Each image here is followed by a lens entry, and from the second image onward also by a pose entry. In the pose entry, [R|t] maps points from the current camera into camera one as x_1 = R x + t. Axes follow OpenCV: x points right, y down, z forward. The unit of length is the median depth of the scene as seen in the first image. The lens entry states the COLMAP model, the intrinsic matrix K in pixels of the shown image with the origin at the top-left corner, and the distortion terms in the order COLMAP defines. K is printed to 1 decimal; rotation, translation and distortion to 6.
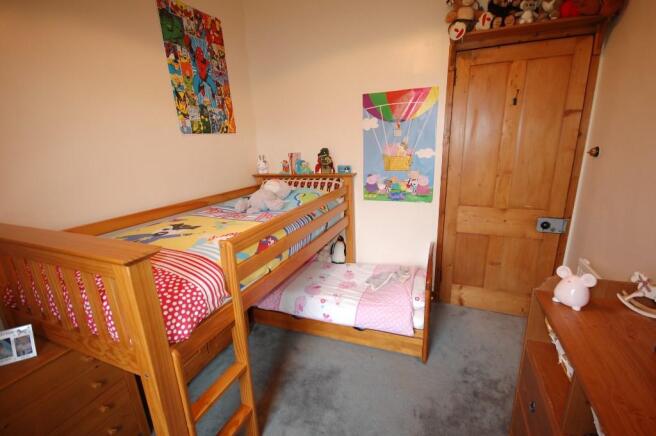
lens RADIAL K [[288.7, 0, 328.0], [0, 288.7, 218.0], [0, 0, 1]] dist [0.000687, -0.015009]
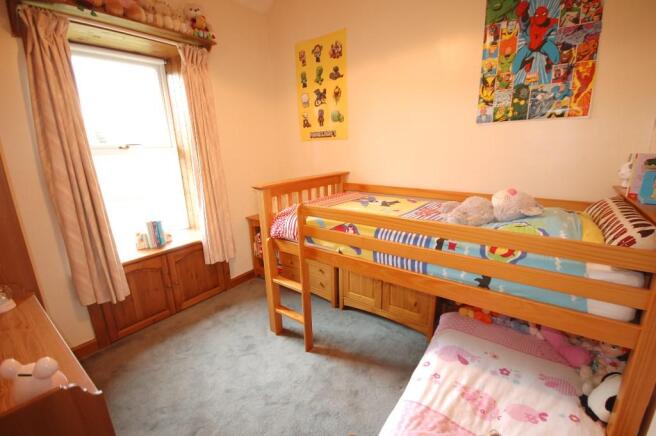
lens RADIAL K [[288.7, 0, 328.0], [0, 288.7, 218.0], [0, 0, 1]] dist [0.000687, -0.015009]
pose [[-0.260002, 0.280998, -0.923817, 0.548451], [-0.204932, 0.918869, 0.337170, -0.210342], [0.943611, 0.276985, -0.181322, 0.741300]]
